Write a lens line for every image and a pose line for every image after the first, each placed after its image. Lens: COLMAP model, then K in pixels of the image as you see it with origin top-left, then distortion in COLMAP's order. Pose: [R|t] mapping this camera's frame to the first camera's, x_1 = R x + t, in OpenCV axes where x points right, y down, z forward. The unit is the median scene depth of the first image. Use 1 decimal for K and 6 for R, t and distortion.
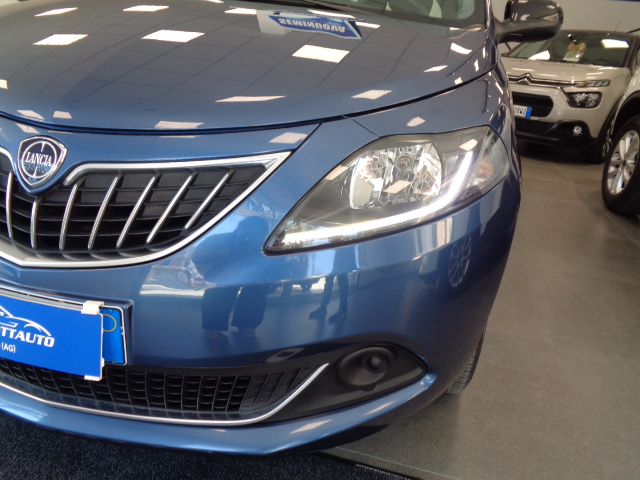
lens RADIAL K [[474.3, 0, 317.3], [0, 474.3, 240.3], [0, 0, 1]] dist [0.022087, 0.000143]
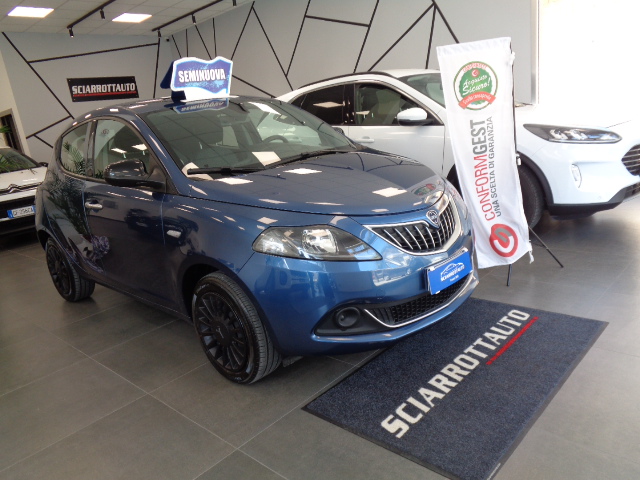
lens RADIAL K [[478.2, 0, 320.0], [0, 478.2, 240.0], [0, 0, 1]] dist [-0.003718, 0.001046]
pose [[0.475217, -0.362040, 0.801933, -3.049458], [0.476095, 0.872275, 0.111669, -0.647762], [-0.739934, 0.328729, 0.586885, -0.170133]]
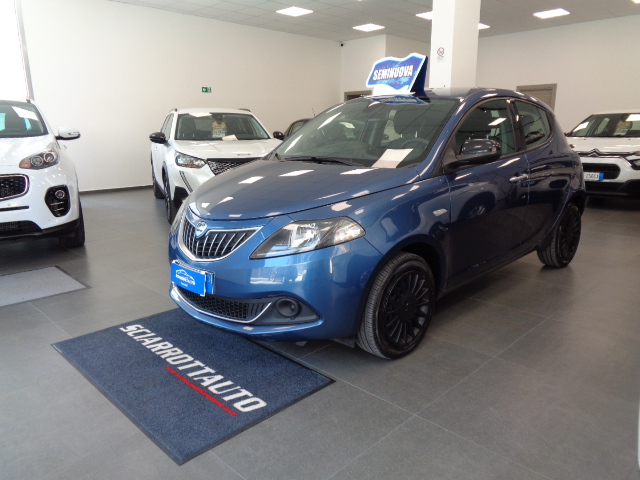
lens RADIAL K [[482.3, 0, 326.0], [0, 482.3, 236.2], [0, 0, 1]] dist [0.005240, 0.004628]
pose [[0.859099, 0.011784, -0.511674, 1.686951], [-0.103479, 0.983087, -0.151100, 0.268563], [0.501239, 0.182758, 0.845789, -1.240131]]
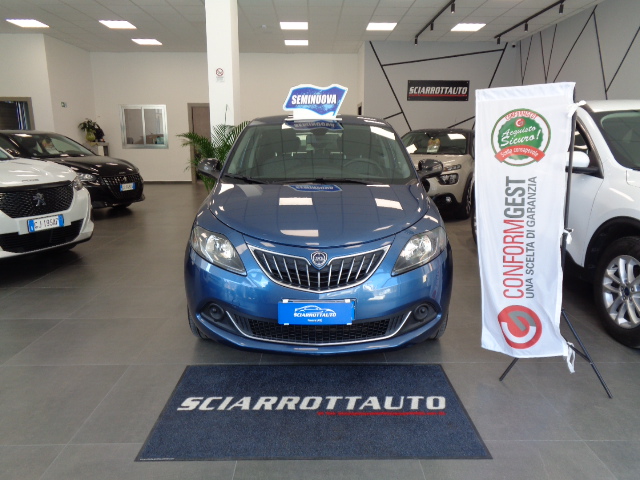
lens RADIAL K [[477.5, 0, 326.1], [0, 477.5, 240.2], [0, 0, 1]] dist [-0.002644, -0.004088]
pose [[0.959577, -0.141626, 0.243216, -1.158126], [0.177810, 0.974923, -0.133826, 0.127635], [-0.218164, 0.171663, 0.960696, -1.846635]]
